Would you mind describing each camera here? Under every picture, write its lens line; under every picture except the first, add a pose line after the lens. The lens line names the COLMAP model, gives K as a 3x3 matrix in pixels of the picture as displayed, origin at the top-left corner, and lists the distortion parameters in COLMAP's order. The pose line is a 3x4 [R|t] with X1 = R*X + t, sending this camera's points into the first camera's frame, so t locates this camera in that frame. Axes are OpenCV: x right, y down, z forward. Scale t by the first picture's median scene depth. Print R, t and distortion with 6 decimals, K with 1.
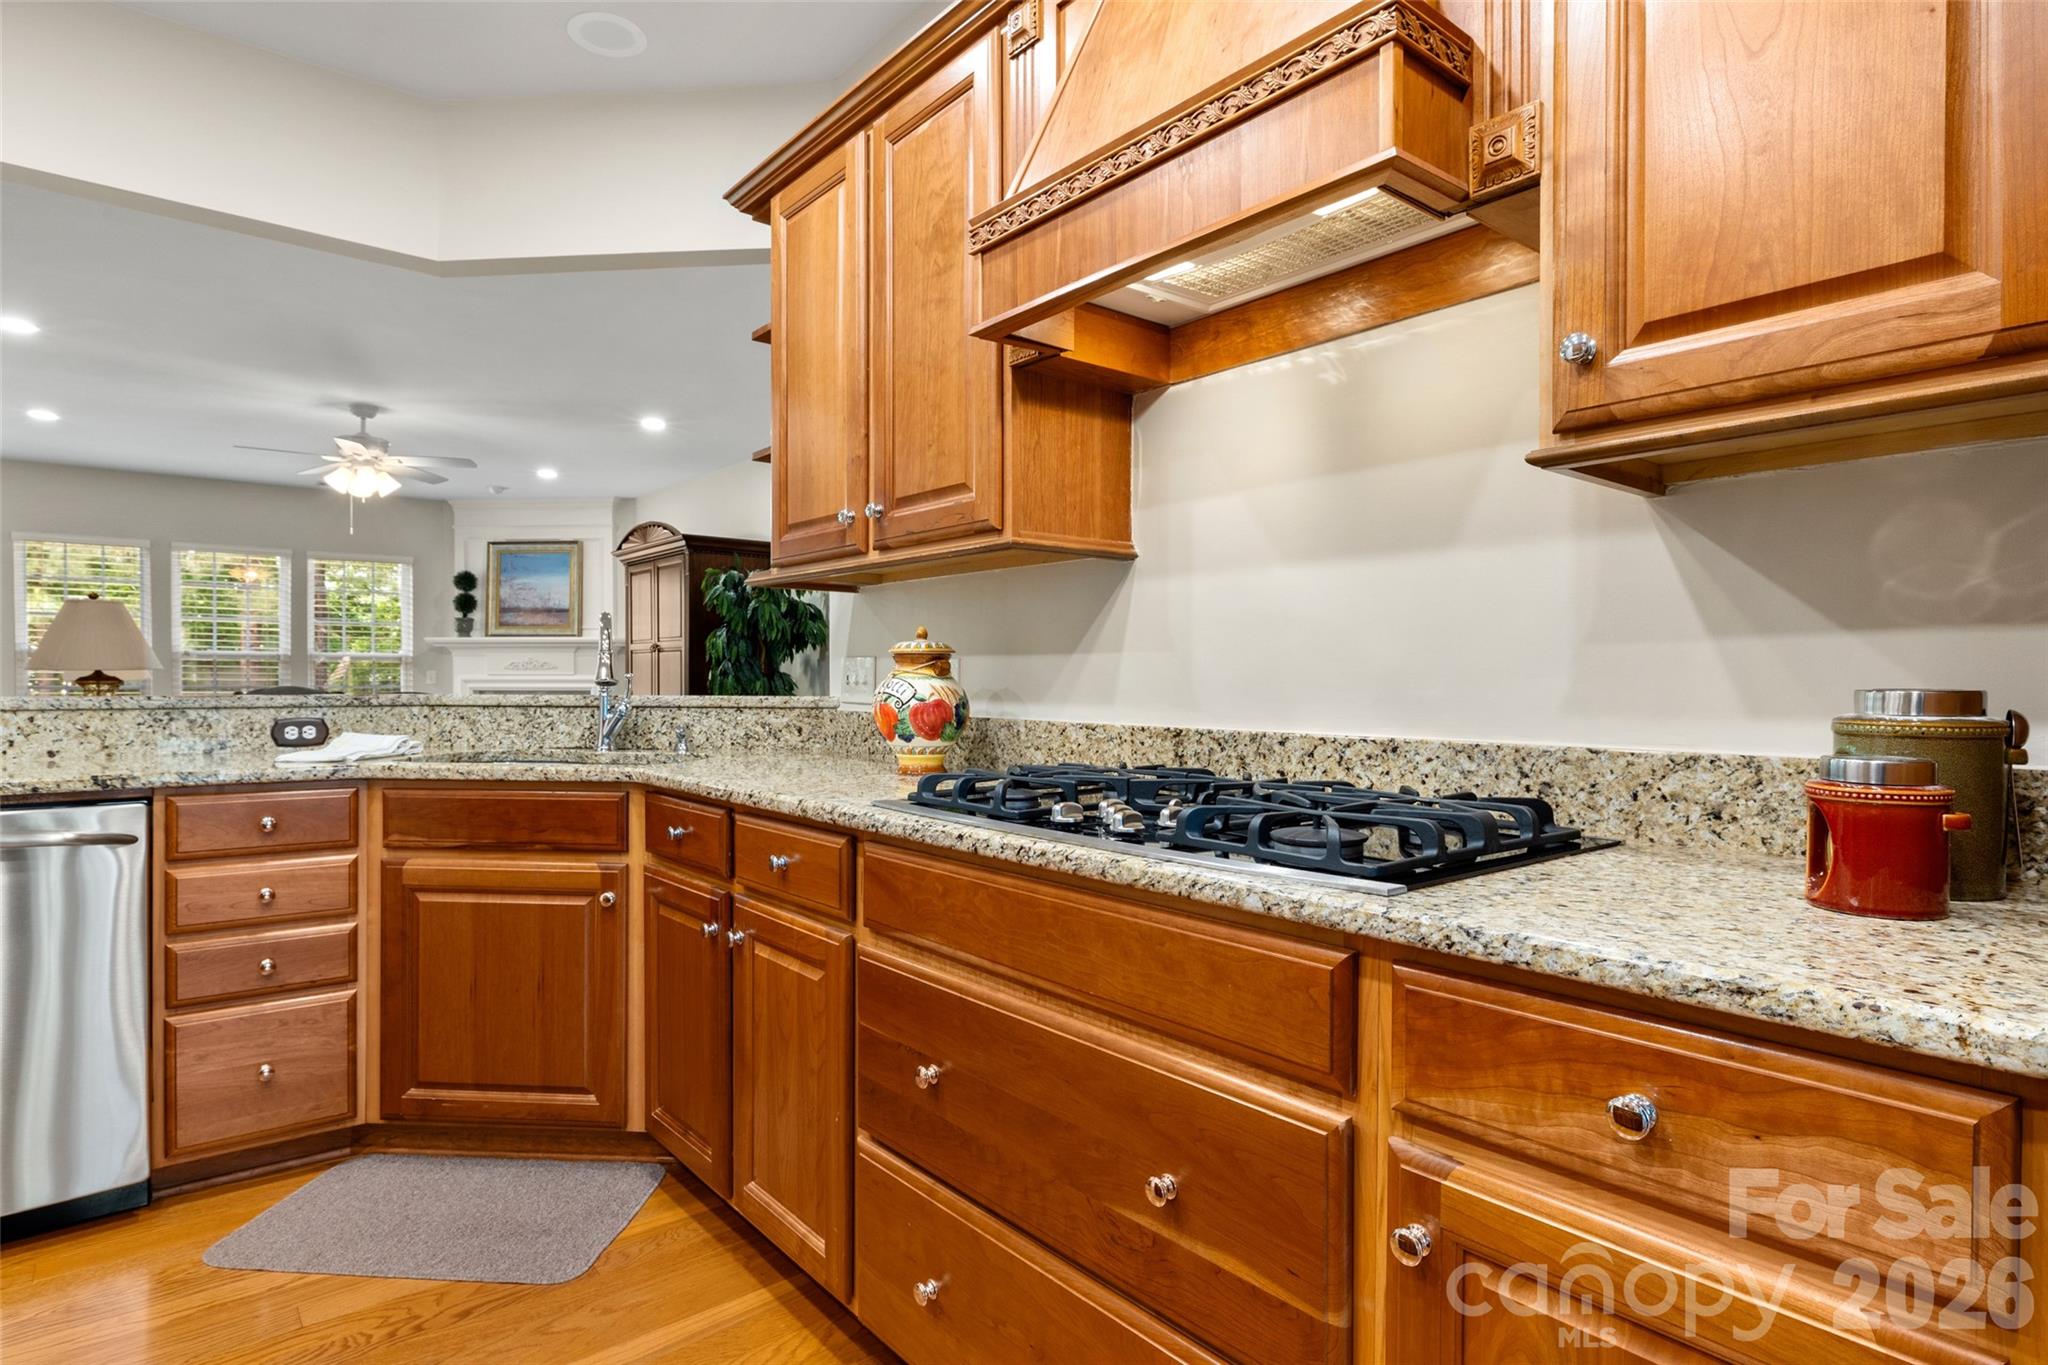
lens RADIAL K [[1076.9, 0, 1017.6], [0, 1076.9, 692.5], [0, 0, 1]] dist [-0.005216, 0.002441]
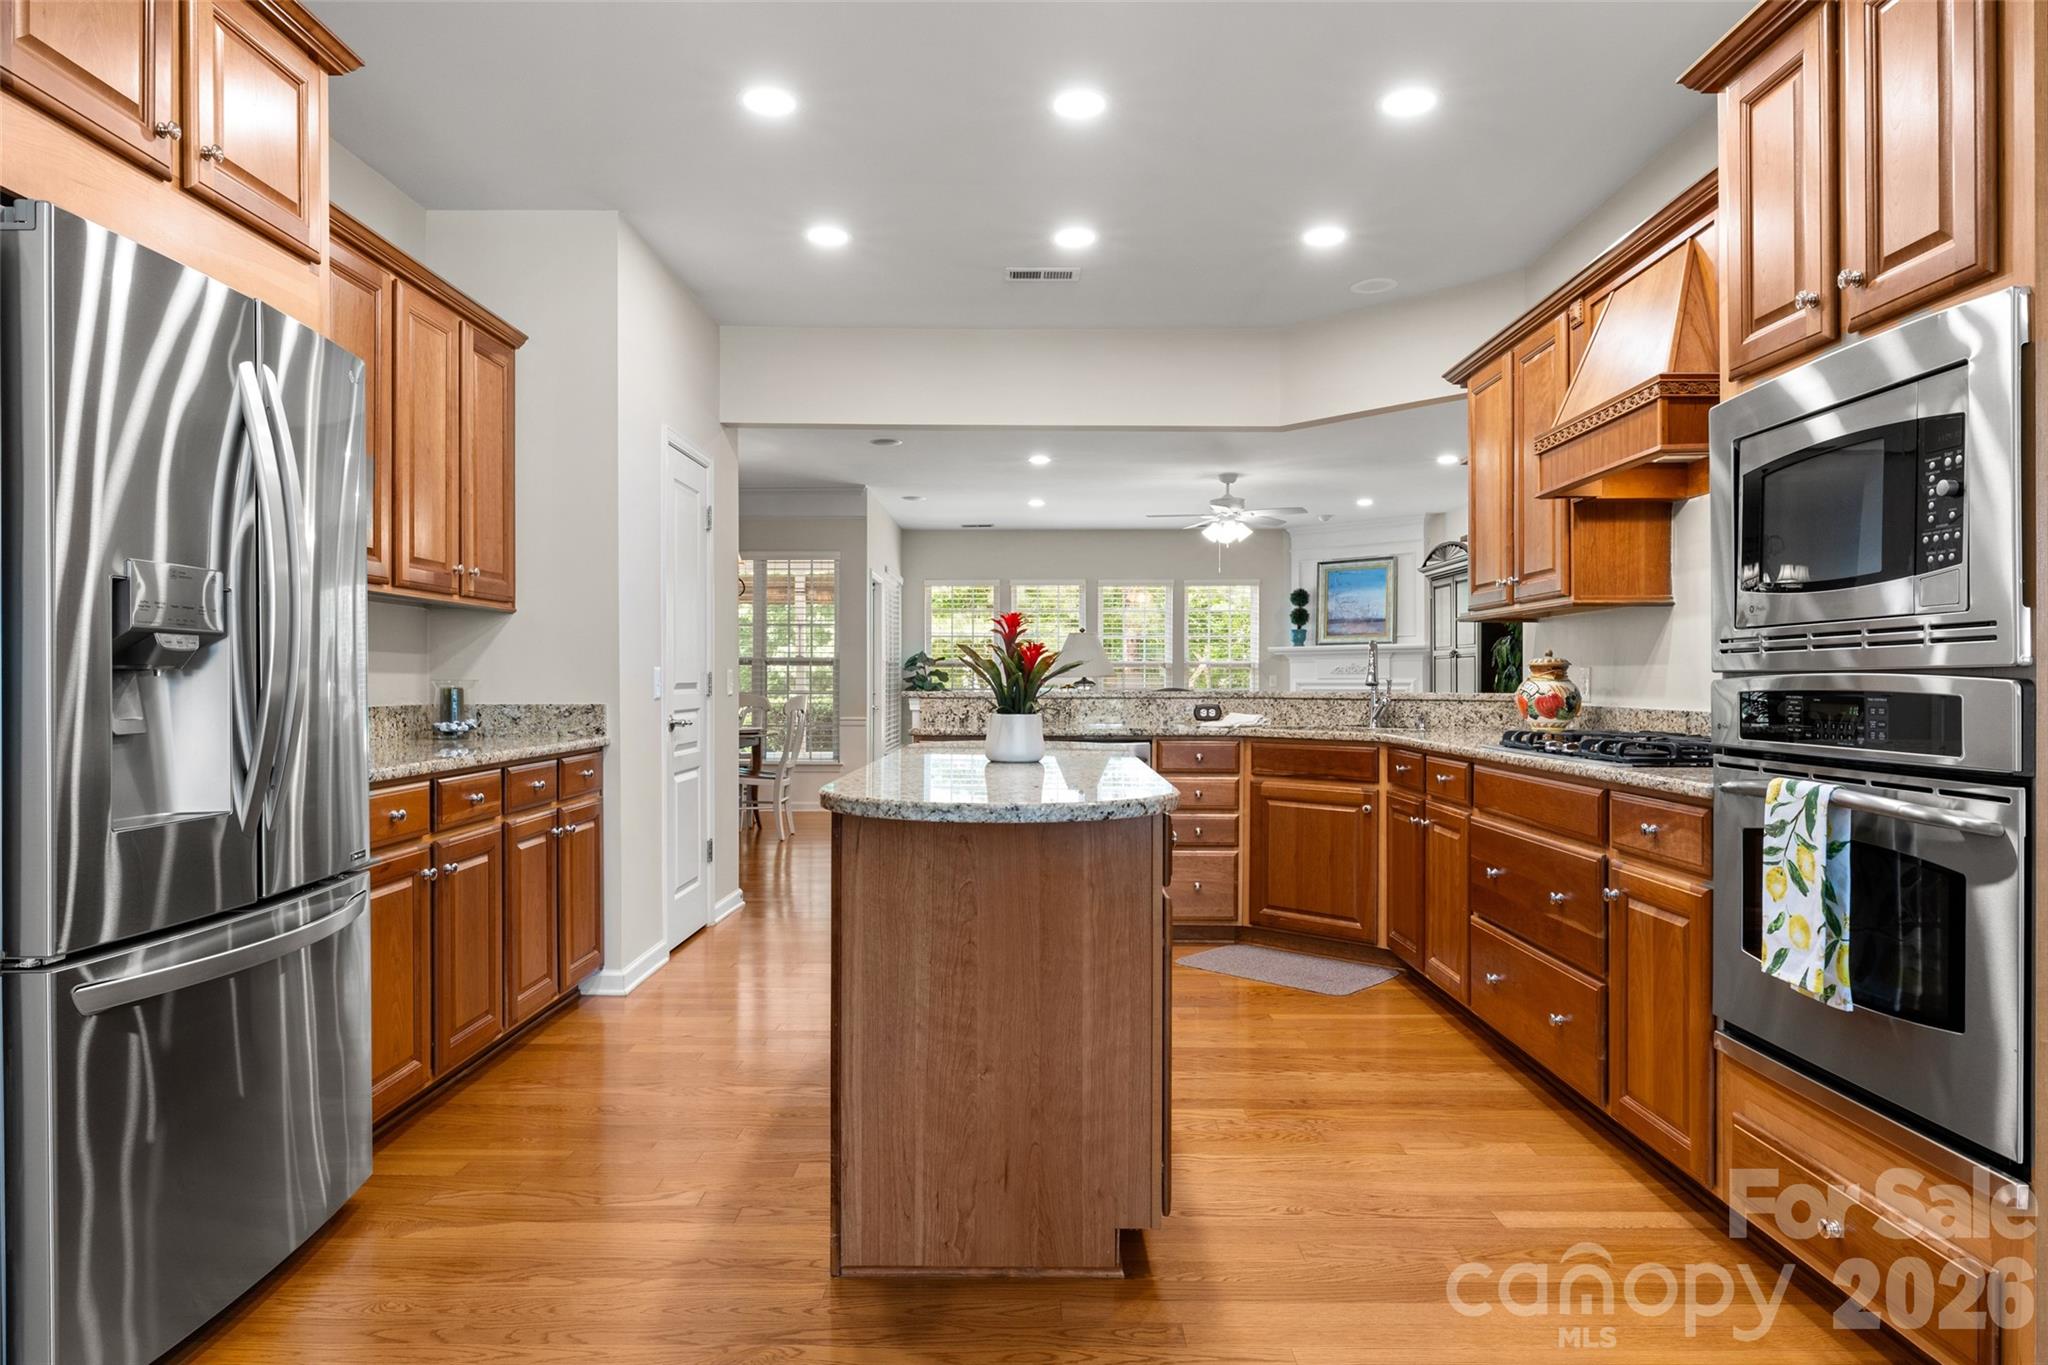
lens RADIAL K [[1235.8, 0, 1025.8], [0, 1235.8, 683.1], [0, 0, 1]] dist [-0.000627, 0.000805]
pose [[0.767716, -0.001766, -0.640787, 0.501434], [-0.005693, 0.999938, -0.009575, 0.012740], [0.640765, 0.010999, 0.767659, -0.934208]]
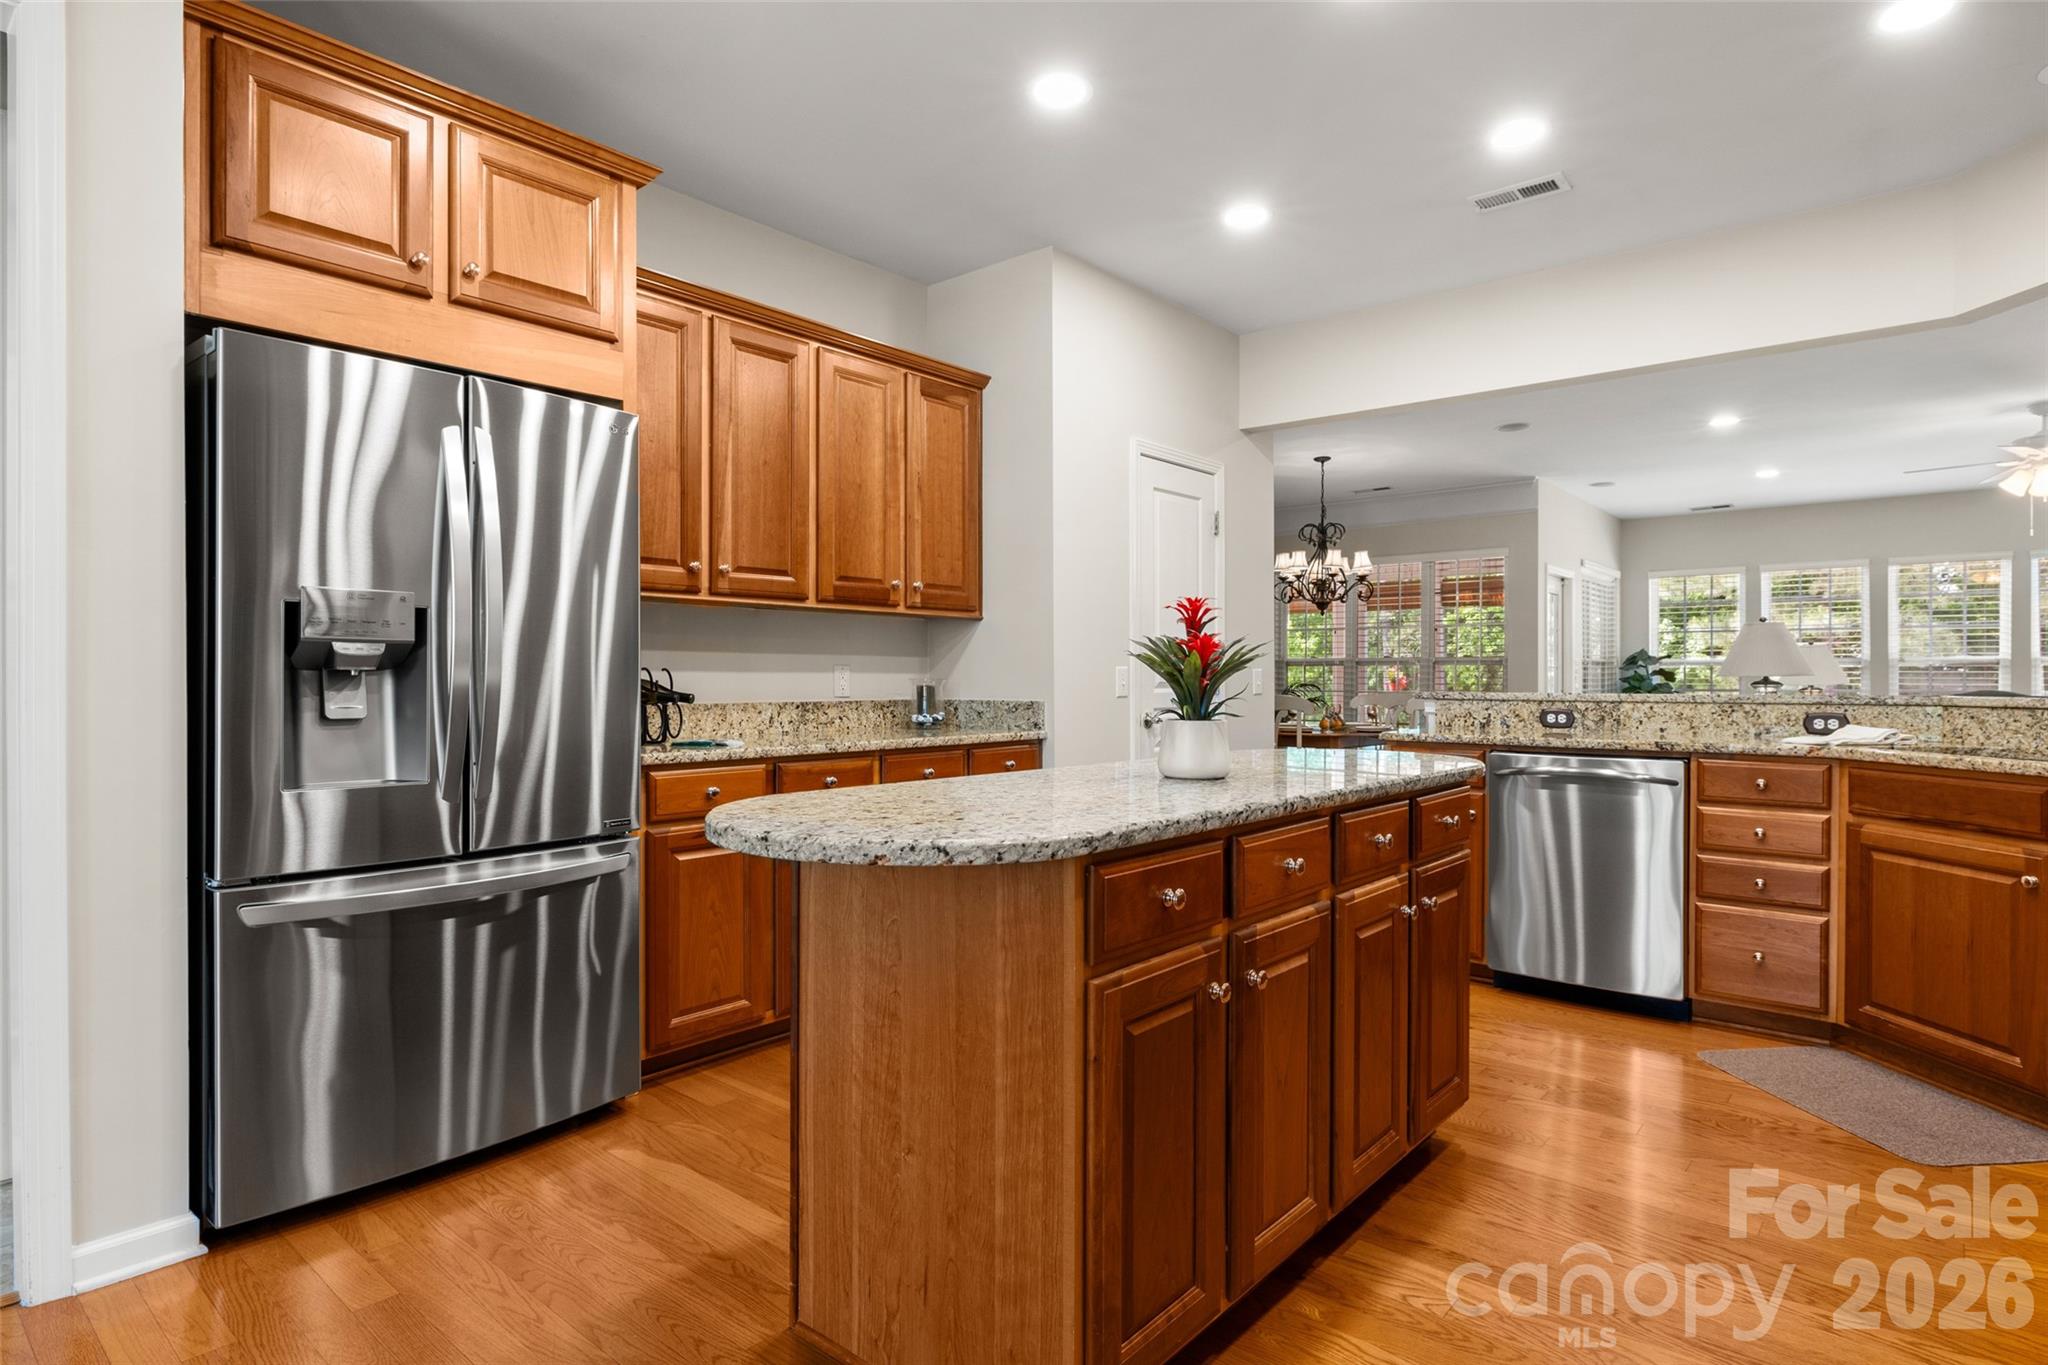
lens RADIAL K [[1076.9, 0, 1025.3], [0, 1076.9, 678.6], [0, 0, 1]] dist [-0.005216, 0.002441]
pose [[0.173053, -0.004116, -0.984904, 0.559830], [-0.013239, 0.999891, -0.006504, 0.004686], [0.984824, 0.014165, 0.172979, -0.220698]]
